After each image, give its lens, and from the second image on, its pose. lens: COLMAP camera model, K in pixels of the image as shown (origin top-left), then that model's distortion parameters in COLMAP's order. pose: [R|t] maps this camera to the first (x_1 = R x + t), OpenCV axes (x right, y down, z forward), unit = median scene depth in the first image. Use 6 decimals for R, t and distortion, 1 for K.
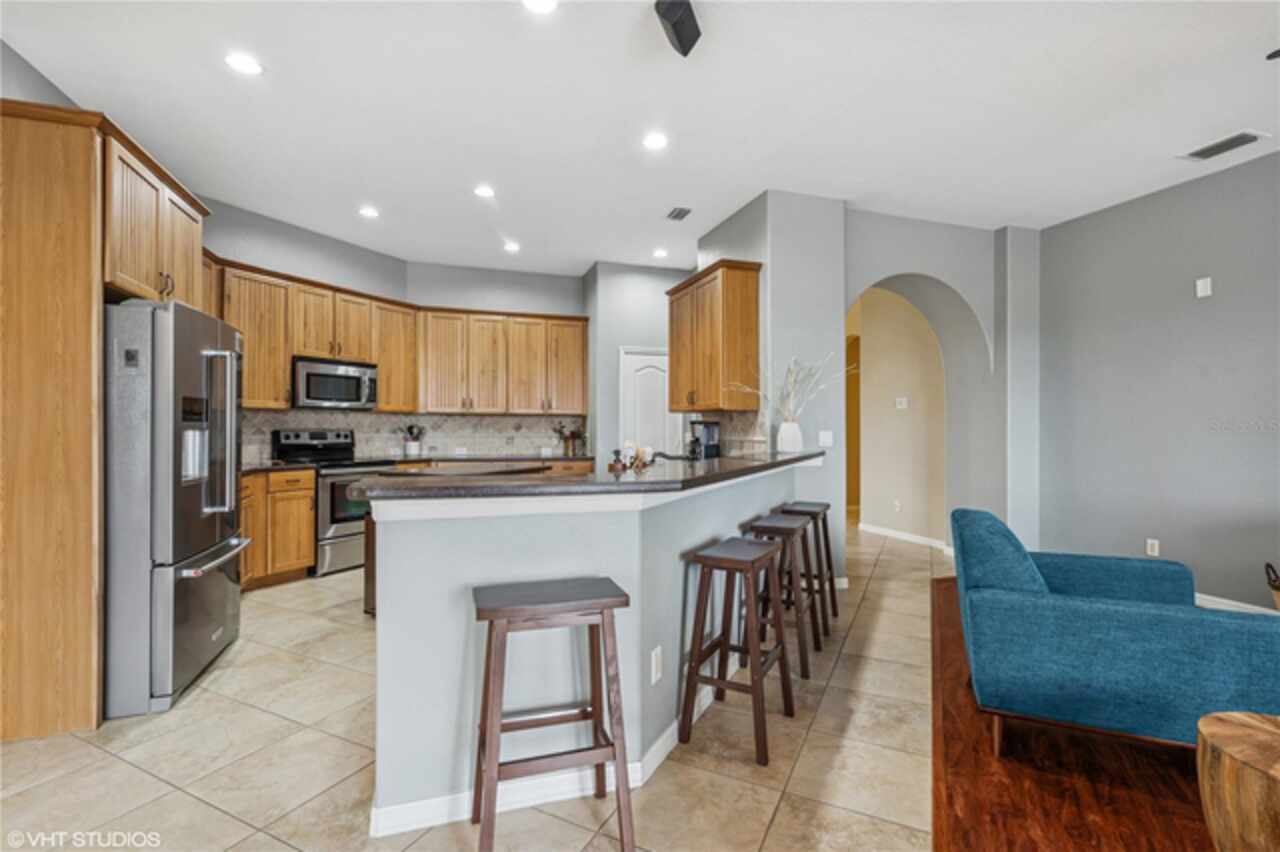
lens RADIAL K [[583.5, 0, 637.2], [0, 583.5, 432.3], [0, 0, 1]] dist [0.000406, 0.000006]
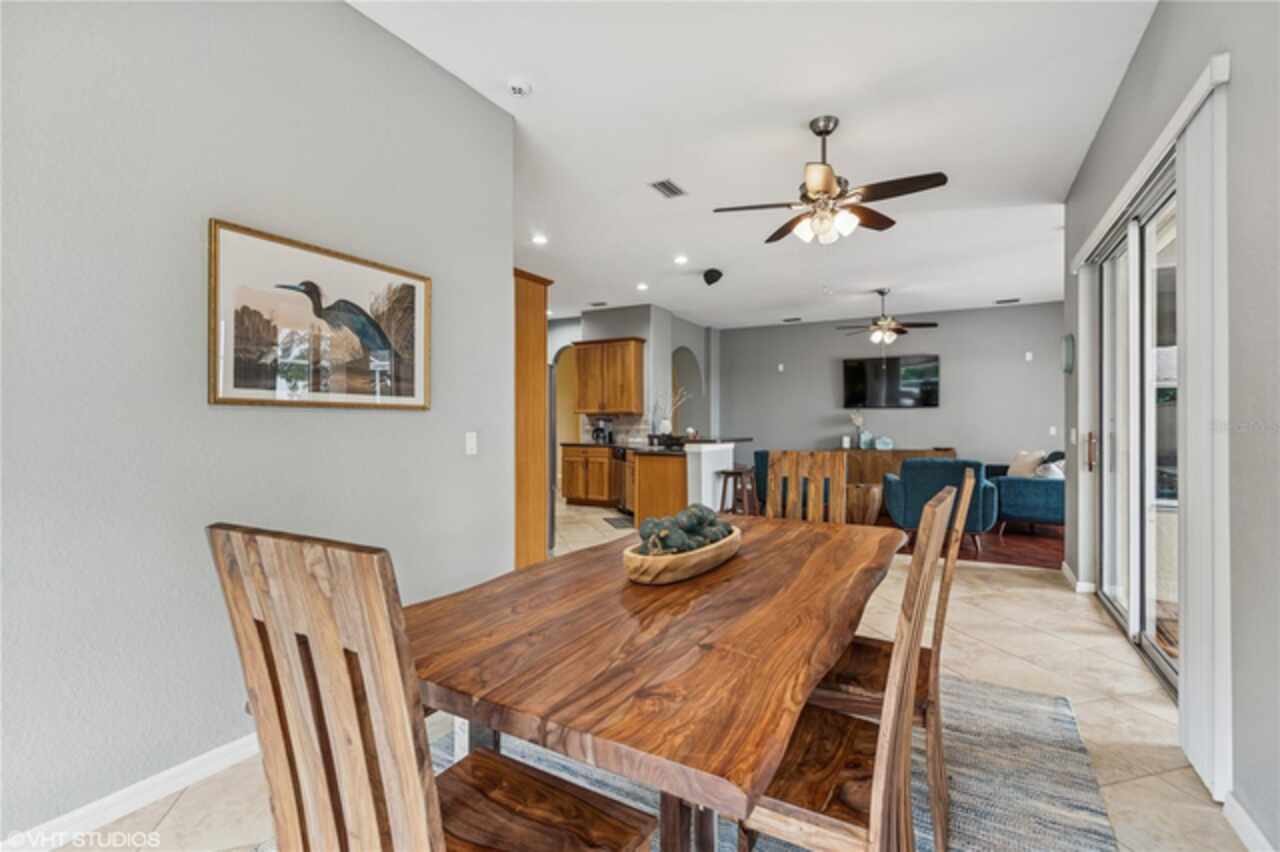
lens RADIAL K [[583.5, 0, 637.4], [0, 583.5, 418.3], [0, 0, 1]] dist [0.000406, 0.000006]
pose [[0.730184, -0.005940, 0.683225, -1.083724], [0.001419, 0.999973, 0.007177, -0.034584], [-0.683250, -0.004271, 0.730172, -0.395556]]
